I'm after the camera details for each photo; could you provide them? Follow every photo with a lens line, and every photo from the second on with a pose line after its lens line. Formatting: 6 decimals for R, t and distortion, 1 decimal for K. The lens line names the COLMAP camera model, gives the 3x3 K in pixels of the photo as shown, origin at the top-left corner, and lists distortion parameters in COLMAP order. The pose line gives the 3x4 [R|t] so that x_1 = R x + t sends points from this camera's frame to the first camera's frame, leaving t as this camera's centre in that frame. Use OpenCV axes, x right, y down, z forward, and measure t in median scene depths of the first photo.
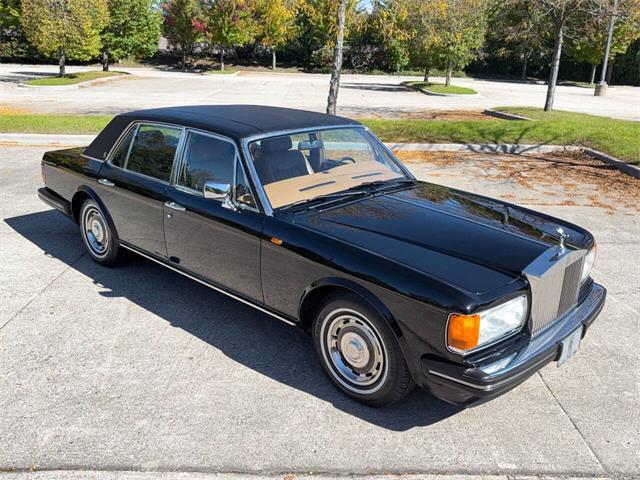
lens RADIAL K [[573.7, 0, 319.0], [0, 573.7, 231.8], [0, 0, 1]] dist [0.093788, -0.152315]
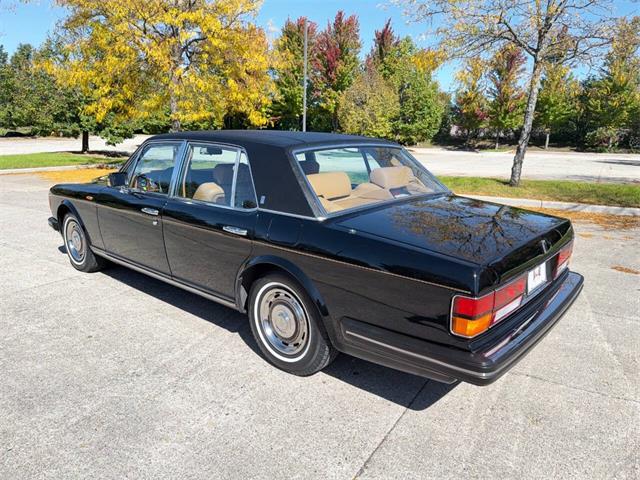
lens RADIAL K [[448.9, 0, 320.9], [0, 448.9, 242.5], [0, 0, 1]] dist [0.049816, -0.062443]
pose [[0.839730, 0.116065, -0.530454, 0.050199], [-0.157787, 0.986893, -0.033847, 0.000138], [0.519573, 0.112121, 0.847038, 0.041128]]
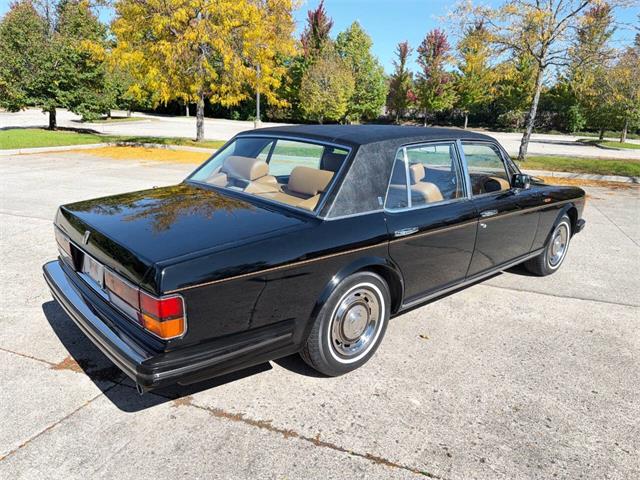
lens RADIAL K [[447.9, 0, 320.9], [0, 447.9, 242.4], [0, 0, 1]] dist [0.055522, -0.069273]
pose [[0.934708, 0.104591, -0.339680, -0.011459], [-0.115922, 0.993171, -0.013178, 0.022486], [0.335982, 0.051694, 0.940449, -0.044003]]
